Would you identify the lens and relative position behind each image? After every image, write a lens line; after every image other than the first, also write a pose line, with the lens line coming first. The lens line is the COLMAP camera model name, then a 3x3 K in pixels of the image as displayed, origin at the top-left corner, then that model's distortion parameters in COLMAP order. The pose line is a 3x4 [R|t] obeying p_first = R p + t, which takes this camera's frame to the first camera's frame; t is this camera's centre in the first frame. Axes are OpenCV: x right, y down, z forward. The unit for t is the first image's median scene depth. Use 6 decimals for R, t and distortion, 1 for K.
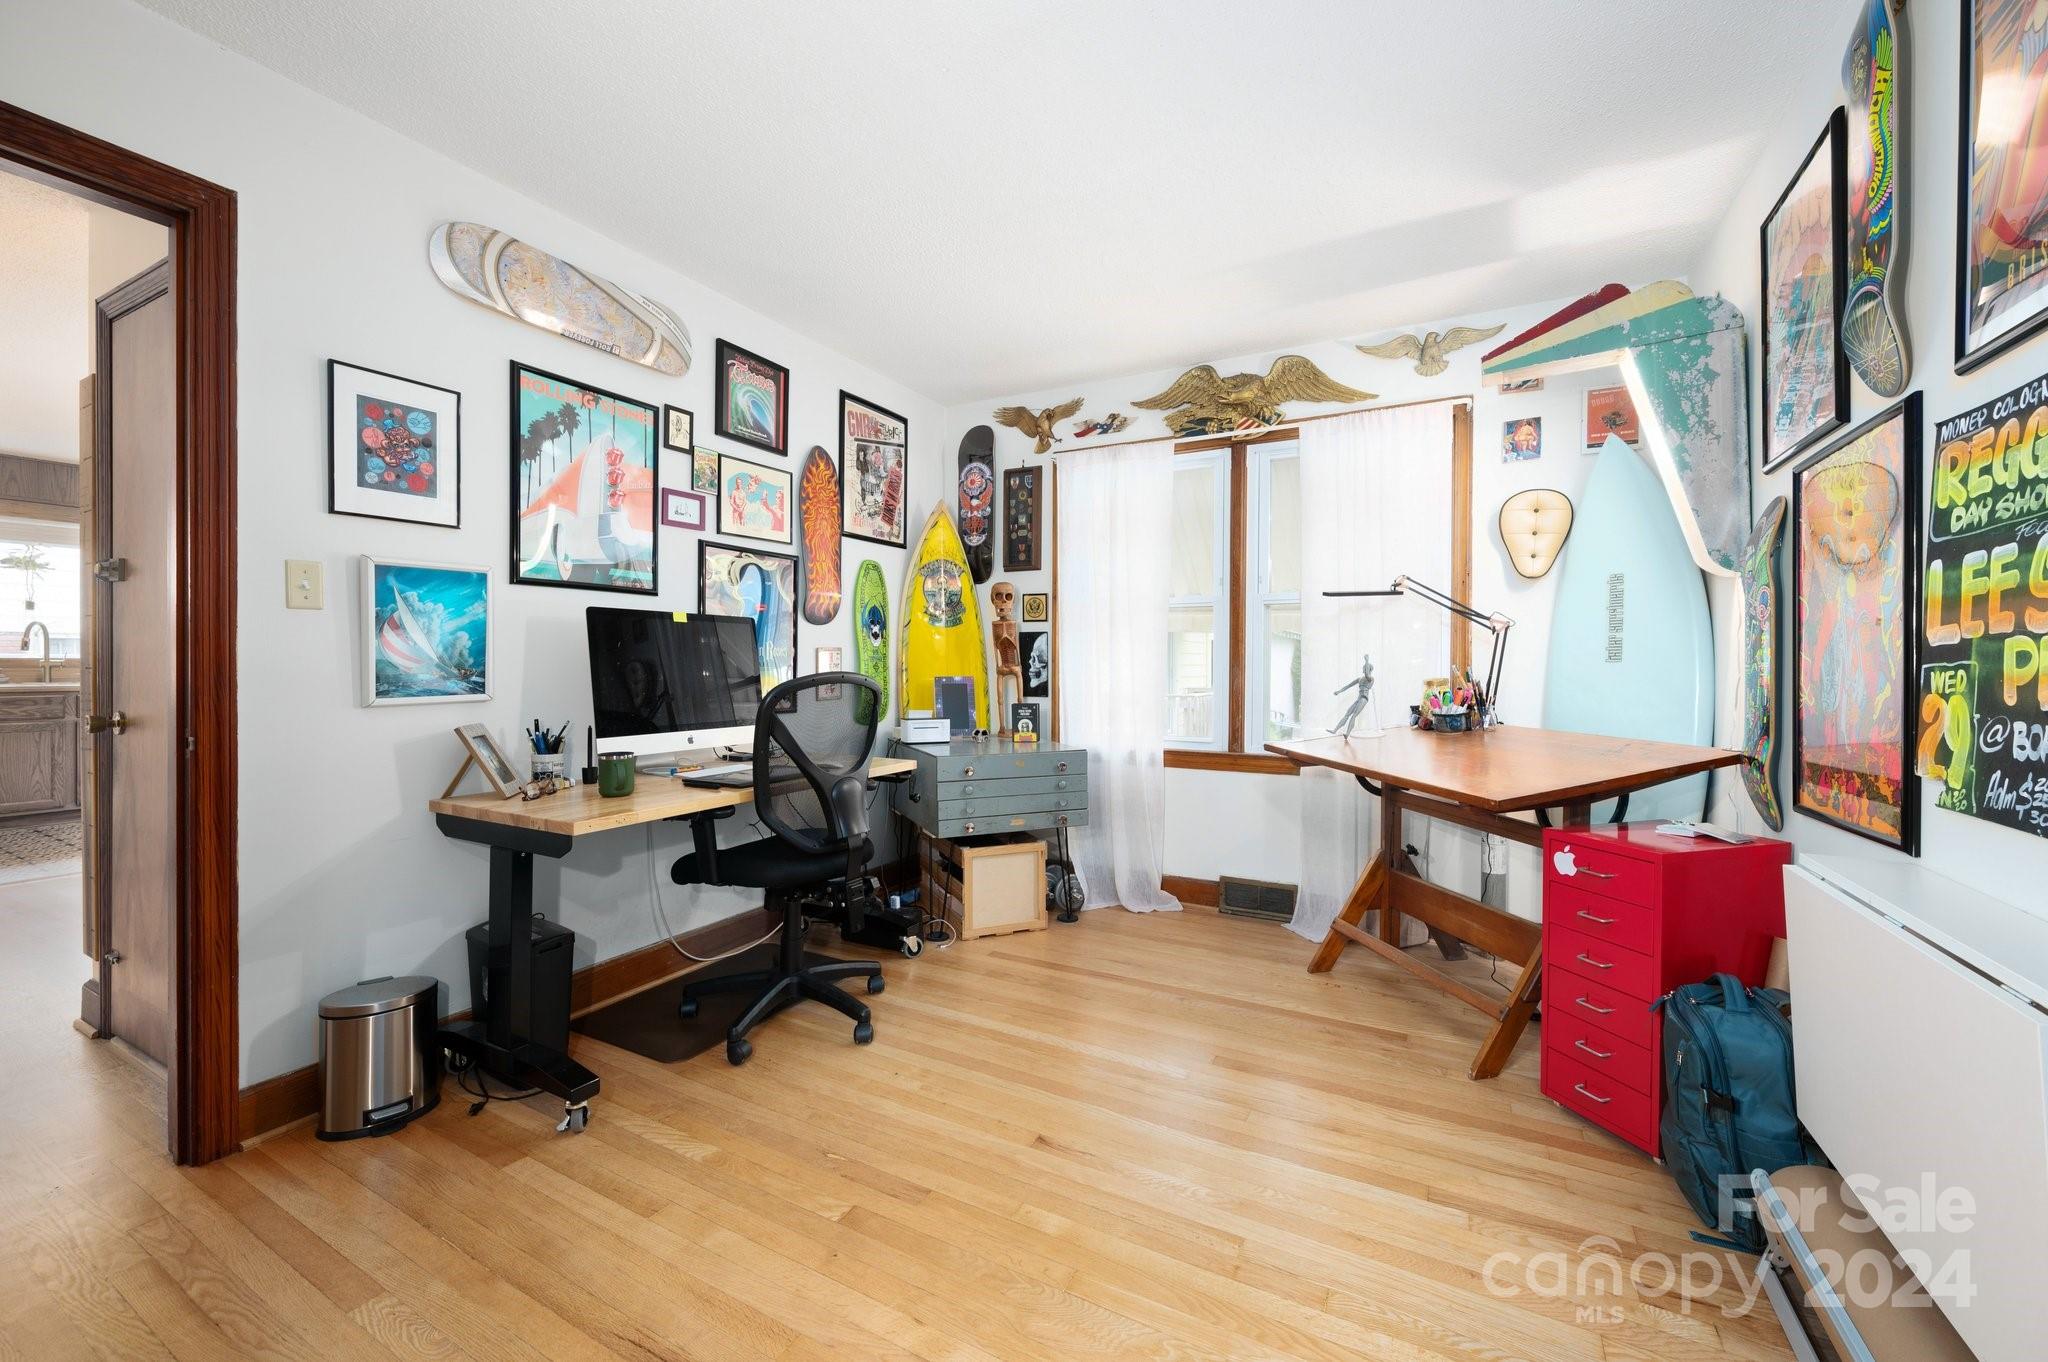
lens RADIAL K [[815.9, 0, 1013.5], [0, 815.9, 674.6], [0, 0, 1]] dist [0.003291, -0.000003]
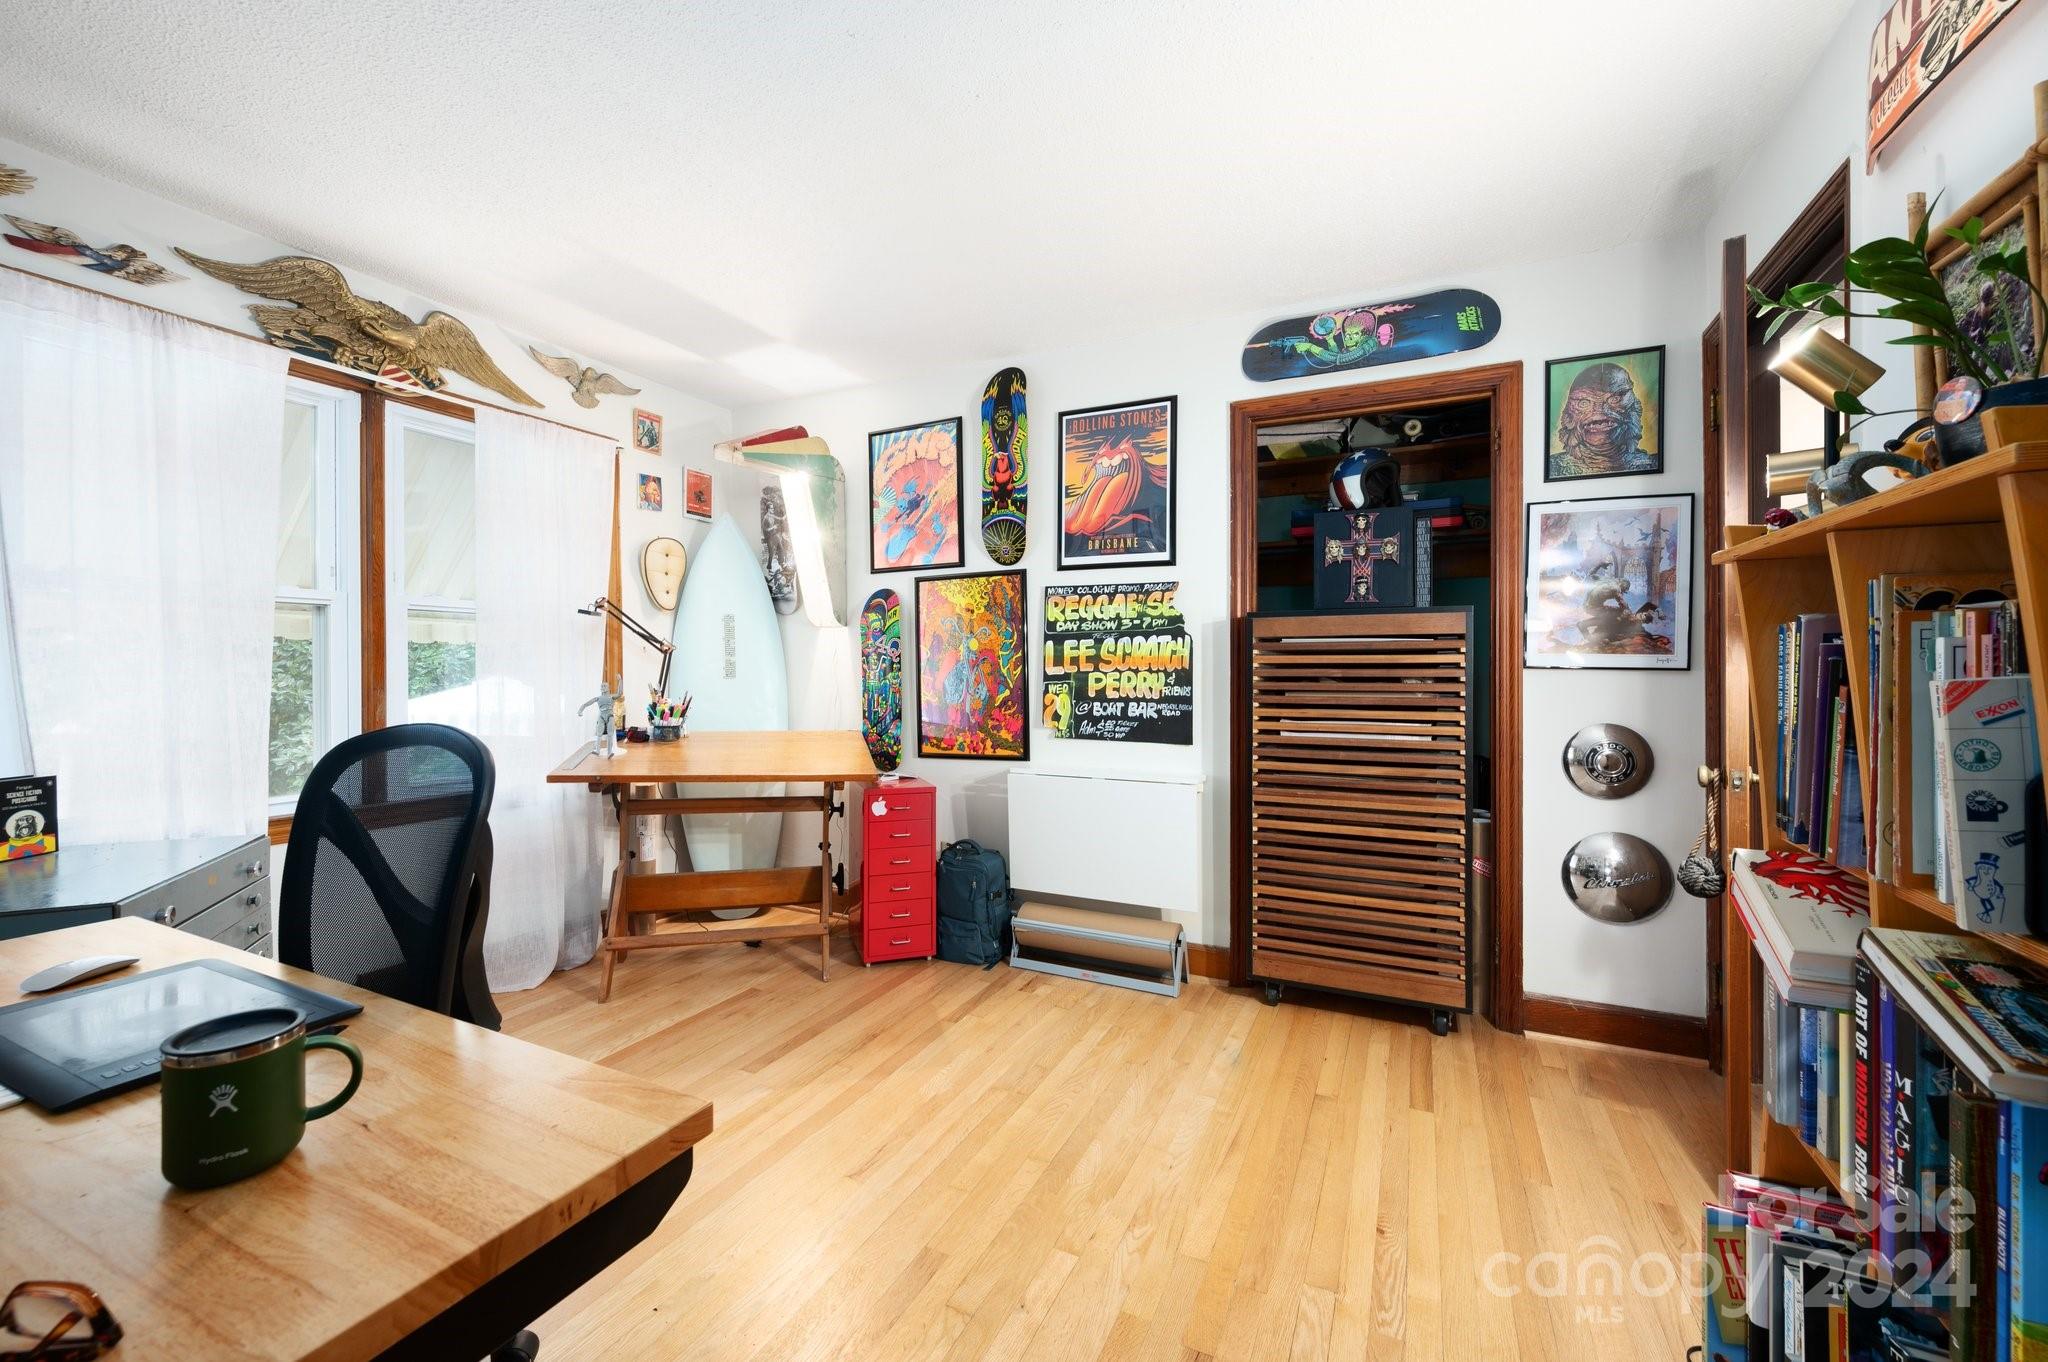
lens RADIAL K [[815.9, 0, 1015.9], [0, 815.9, 670.6], [0, 0, 1]] dist [0.003291, -0.000003]
pose [[-0.048429, -0.005475, 0.998812, -0.705577], [0.012774, 0.999900, 0.006101, -0.032780], [-0.998745, 0.013054, -0.048354, 0.621015]]
